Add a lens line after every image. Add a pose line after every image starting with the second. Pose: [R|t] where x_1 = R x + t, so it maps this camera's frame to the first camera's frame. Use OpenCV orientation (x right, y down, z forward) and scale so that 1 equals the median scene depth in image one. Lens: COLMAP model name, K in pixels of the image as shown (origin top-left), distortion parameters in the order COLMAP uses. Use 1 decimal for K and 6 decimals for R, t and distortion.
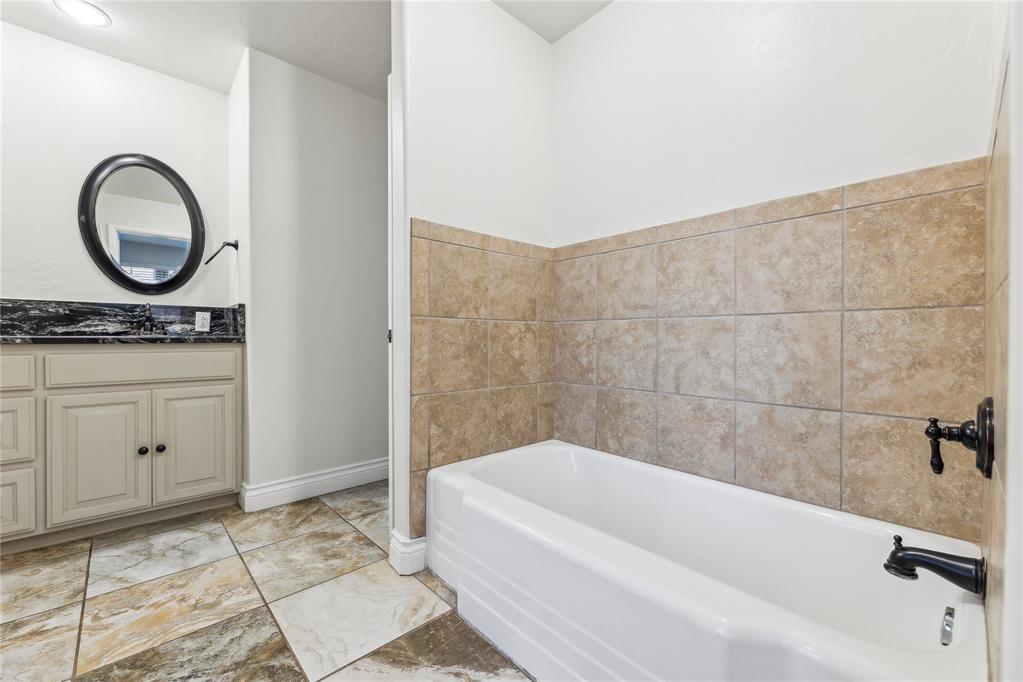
lens RADIAL K [[416.5, 0, 511.7], [0, 416.5, 340.1], [0, 0, 1]] dist [-0.001425, 0.000045]
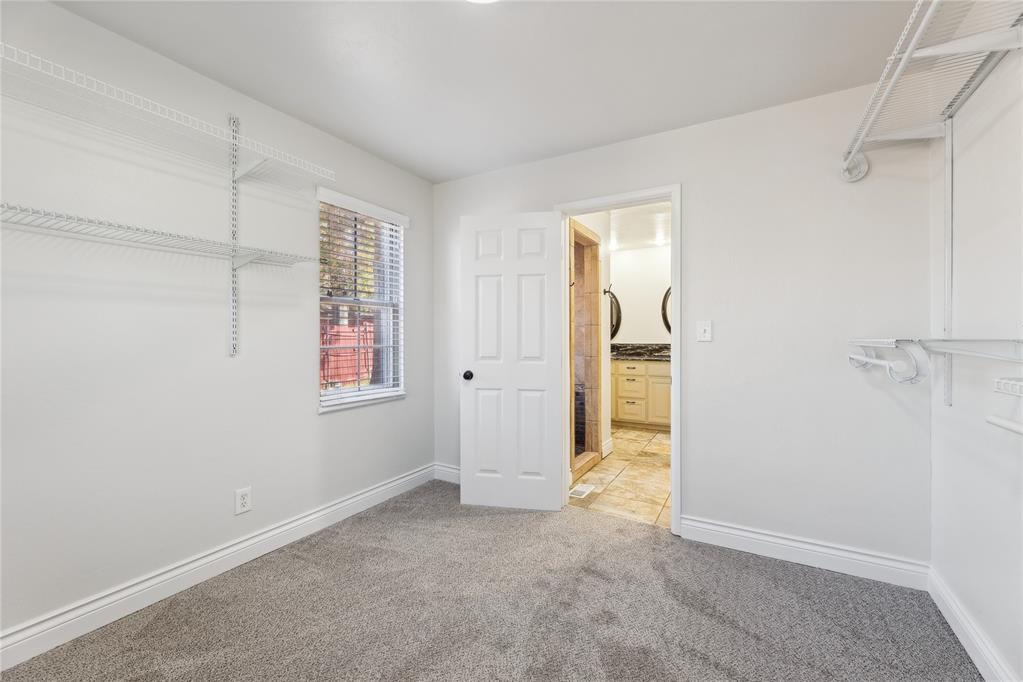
lens RADIAL K [[416.5, 0, 508.5], [0, 416.5, 342.6], [0, 0, 1]] dist [-0.001425, 0.000045]
pose [[0.289189, 0.007313, -0.957244, 1.452085], [-0.002292, 0.999973, 0.006947, -0.140318], [0.957269, 0.000185, 0.289198, -0.828538]]
